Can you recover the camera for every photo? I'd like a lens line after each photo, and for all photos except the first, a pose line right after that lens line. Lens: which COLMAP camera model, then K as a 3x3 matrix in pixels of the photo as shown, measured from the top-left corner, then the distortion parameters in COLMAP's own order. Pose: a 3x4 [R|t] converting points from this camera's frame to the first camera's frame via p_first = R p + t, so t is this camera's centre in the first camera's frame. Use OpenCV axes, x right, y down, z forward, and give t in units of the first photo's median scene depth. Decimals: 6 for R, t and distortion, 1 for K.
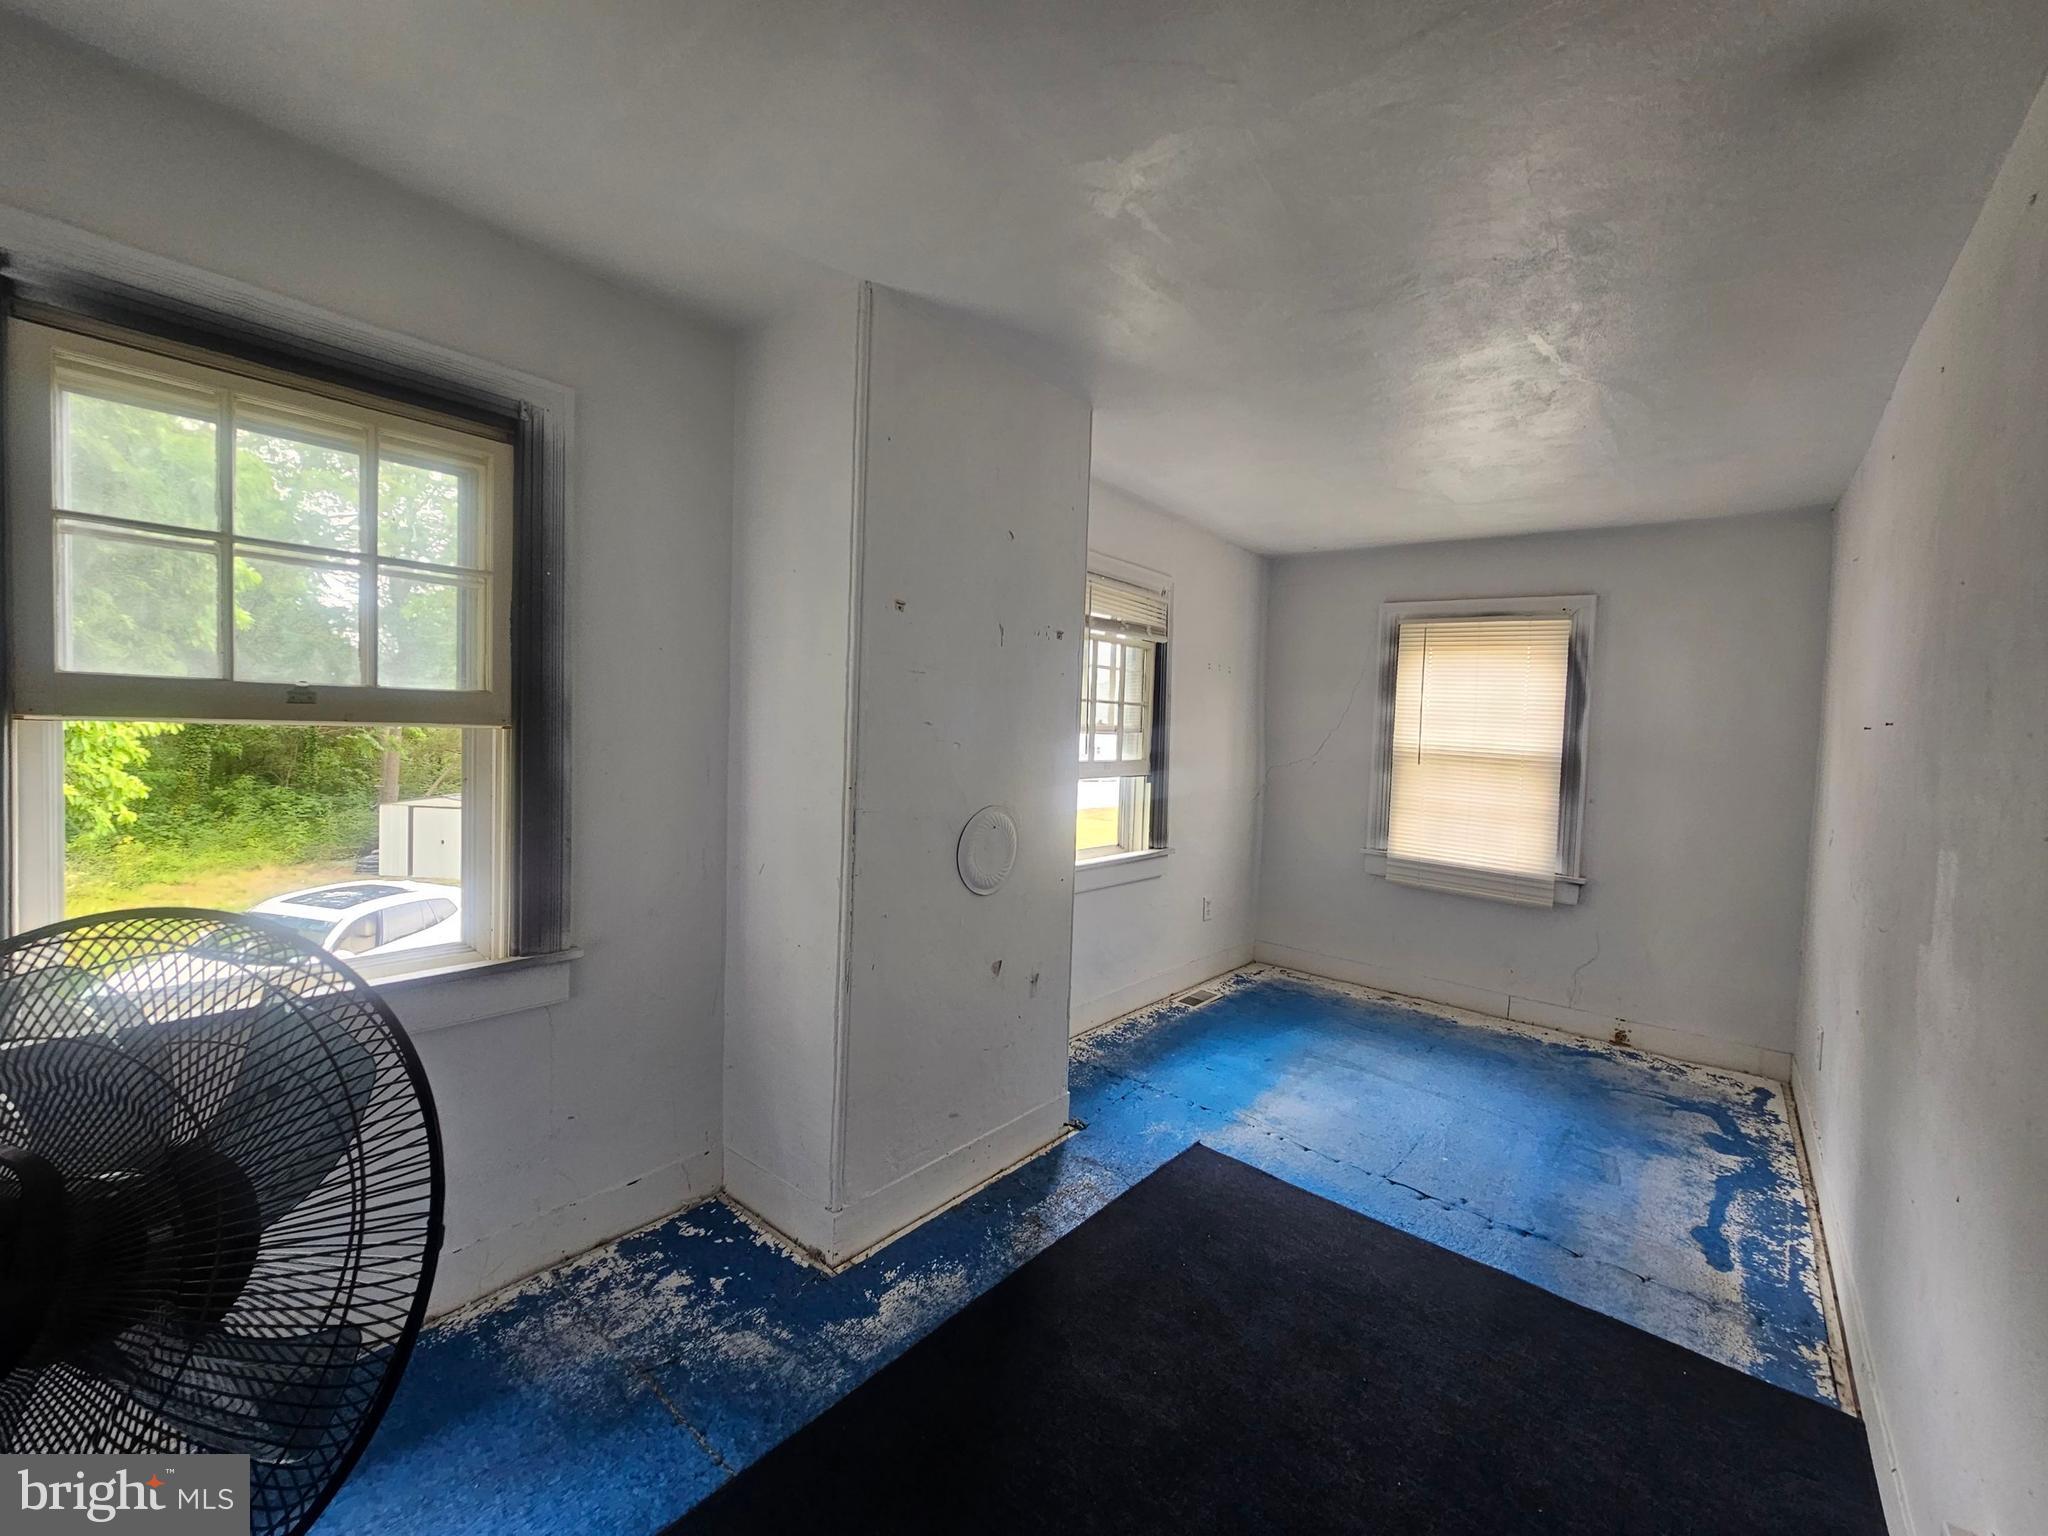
lens RADIAL K [[836.8, 0, 1032.1], [0, 836.8, 767.8], [0, 0, 1]] dist [-0.003660, 0.000035]
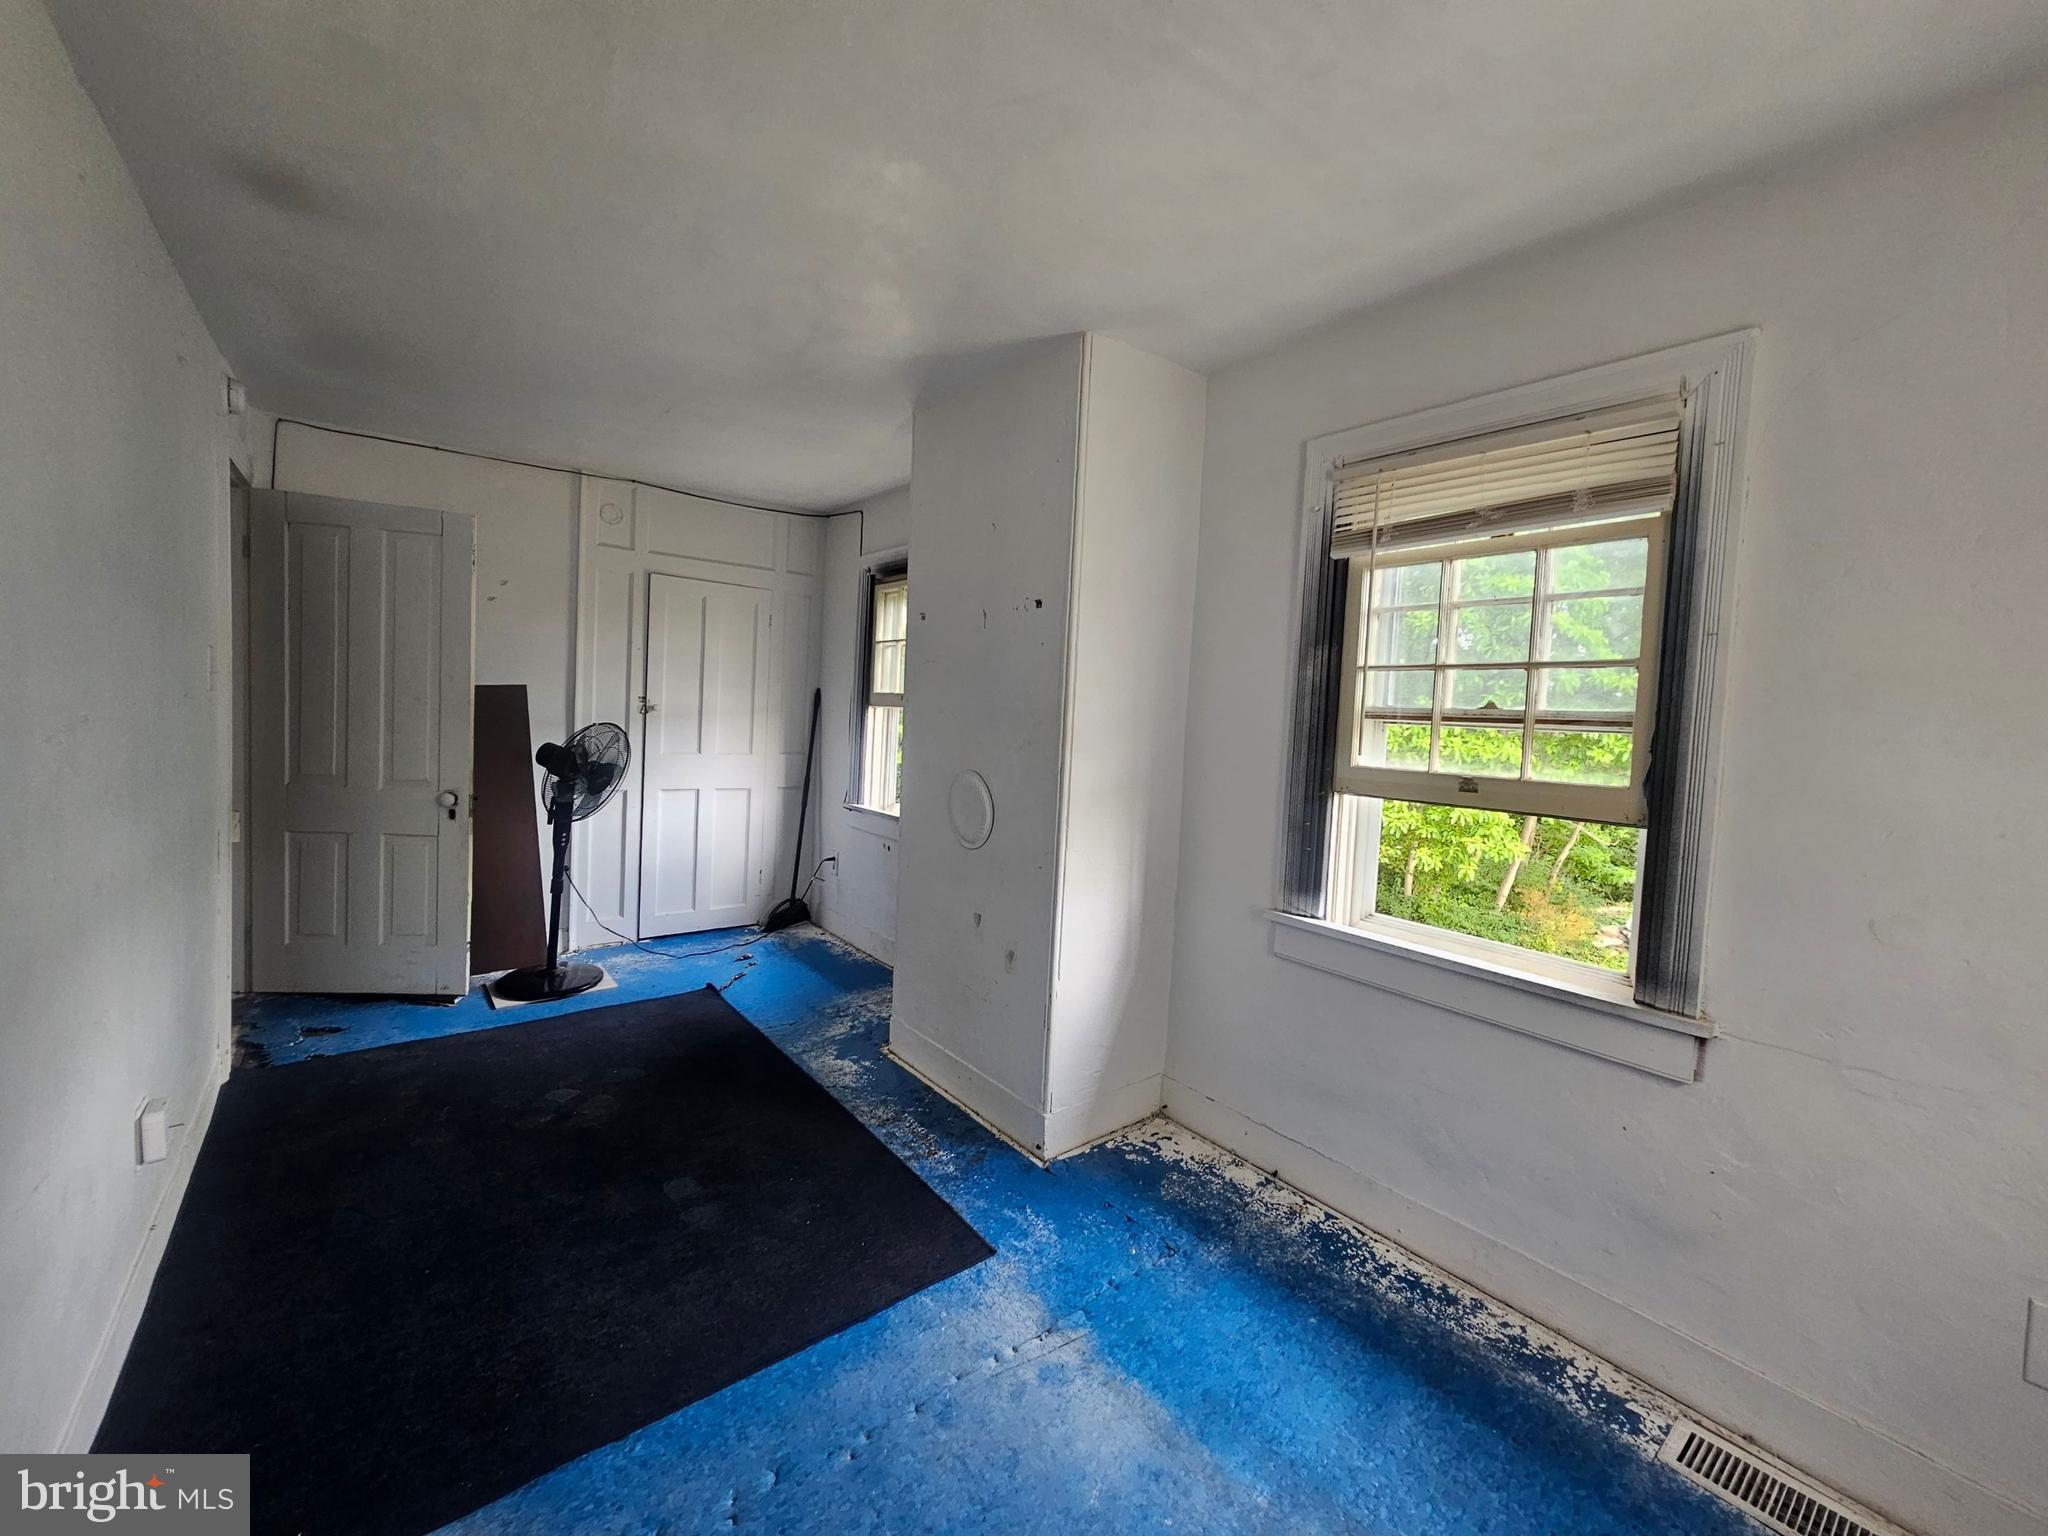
lens RADIAL K [[836.8, 0, 1033.4], [0, 836.8, 757.3], [0, 0, 1]] dist [-0.003660, 0.000035]
pose [[-0.207355, 0.016841, -0.978121, 0.863464], [-0.094330, 0.994848, 0.037126, -0.018333], [0.973707, 0.099965, -0.204698, 1.081649]]
